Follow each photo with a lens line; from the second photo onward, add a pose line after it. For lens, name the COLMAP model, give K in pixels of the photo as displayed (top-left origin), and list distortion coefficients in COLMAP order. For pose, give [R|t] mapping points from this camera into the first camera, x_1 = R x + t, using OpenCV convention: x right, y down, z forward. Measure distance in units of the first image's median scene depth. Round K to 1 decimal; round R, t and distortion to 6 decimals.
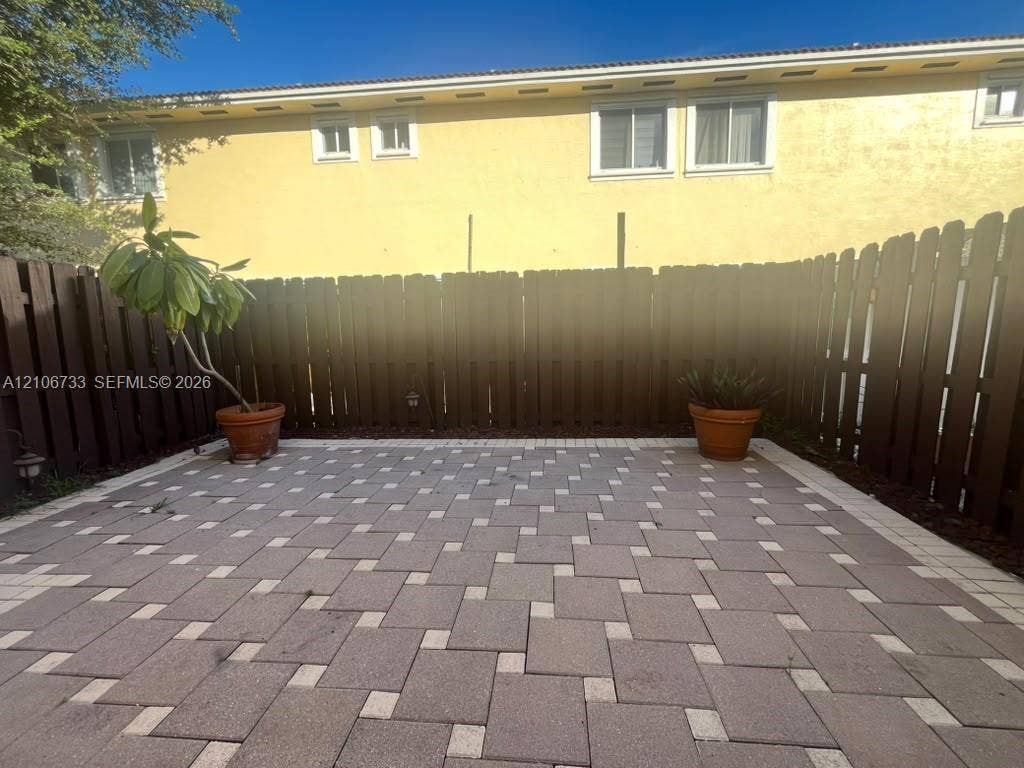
lens RADIAL K [[431.7, 0, 510.3], [0, 431.7, 380.0], [0, 0, 1]] dist [-0.000712, 0.000441]
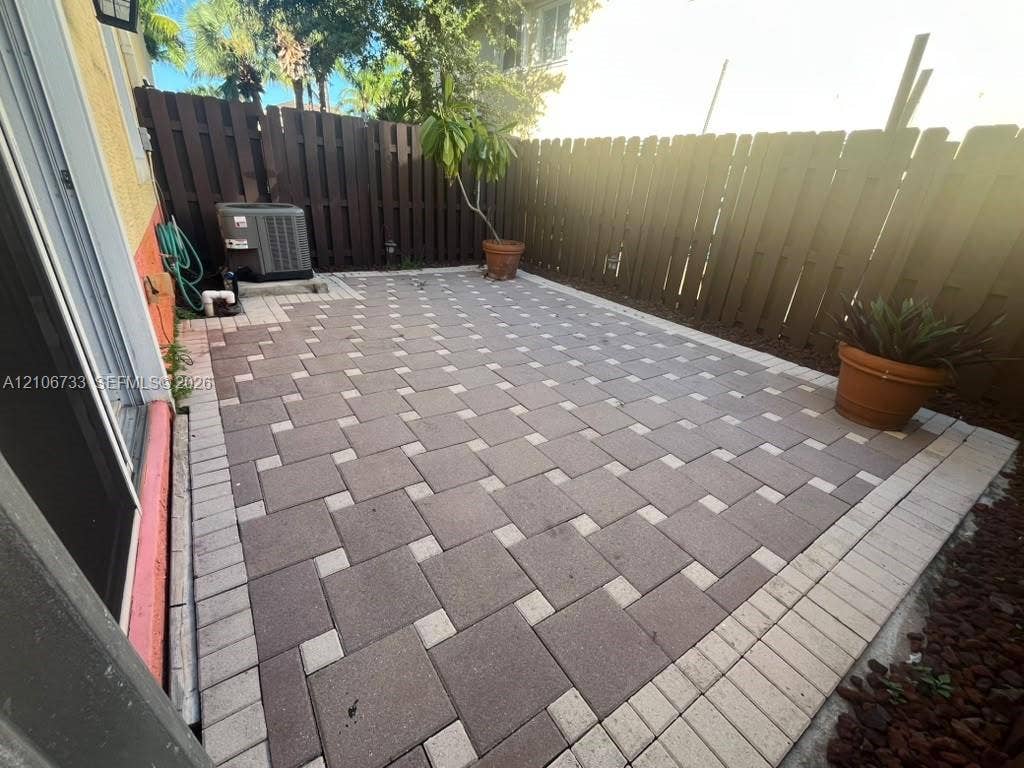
lens RADIAL K [[417.4, 0, 516.8], [0, 417.4, 378.7], [0, 0, 1]] dist [0.001735, 0.000503]
pose [[0.646649, 0.390988, -0.654960, 0.607279], [-0.183305, 0.913132, 0.364128, -0.041151], [0.740435, -0.115406, 0.662146, 0.093513]]
